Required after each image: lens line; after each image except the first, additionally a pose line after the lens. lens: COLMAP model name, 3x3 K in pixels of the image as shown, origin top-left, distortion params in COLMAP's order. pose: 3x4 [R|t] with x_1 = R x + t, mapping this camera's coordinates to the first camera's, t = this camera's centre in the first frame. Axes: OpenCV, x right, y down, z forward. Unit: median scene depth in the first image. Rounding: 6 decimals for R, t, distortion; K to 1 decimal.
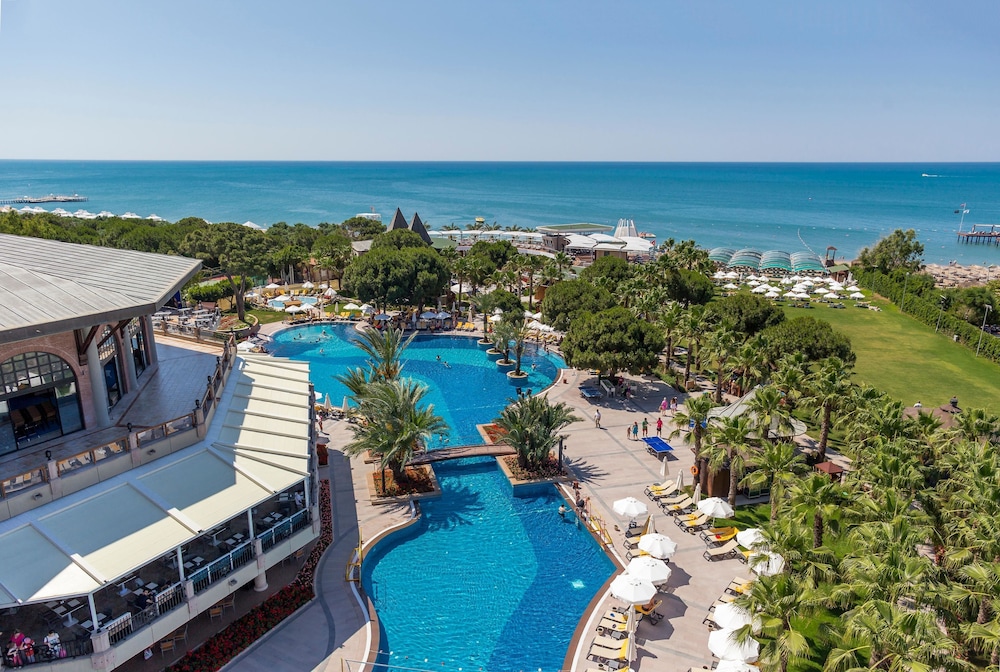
lens RADIAL K [[668.5, 0, 500.0], [0, 668.5, 336.0], [0, 0, 1]] dist [-0.000991, -0.004350]
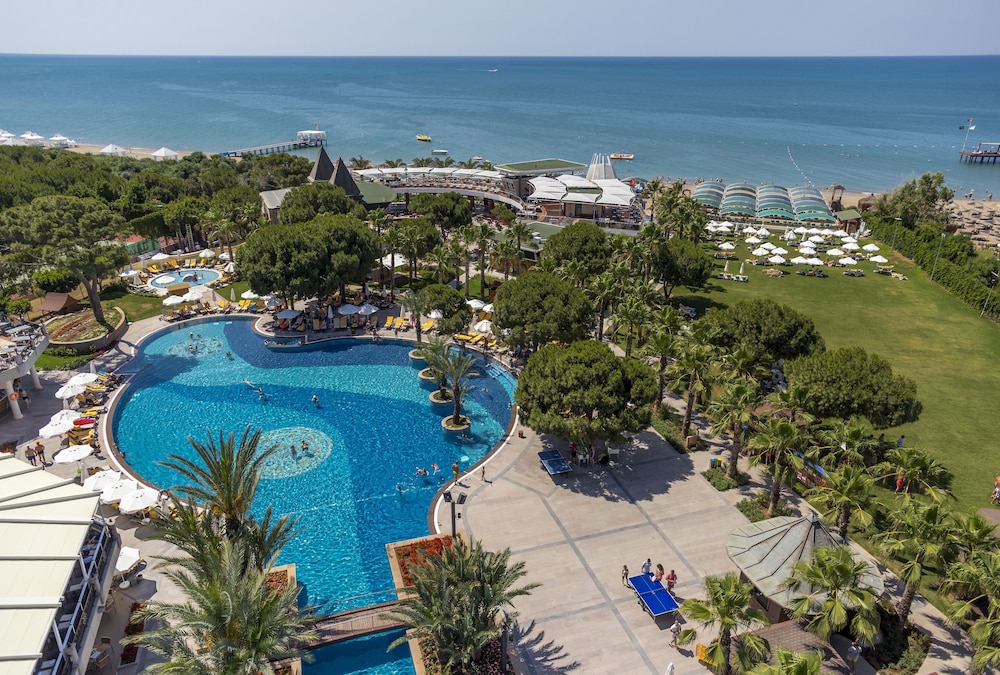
lens RADIAL K [[682.3, 0, 500.0], [0, 682.3, 337.5], [0, 0, 1]] dist [-0.001809, 0.005484]
pose [[0.998898, -0.018659, 0.043071, 0.031498], [0.012859, 0.991270, 0.131219, -0.094758], [-0.045143, -0.130521, 0.990417, 0.196402]]
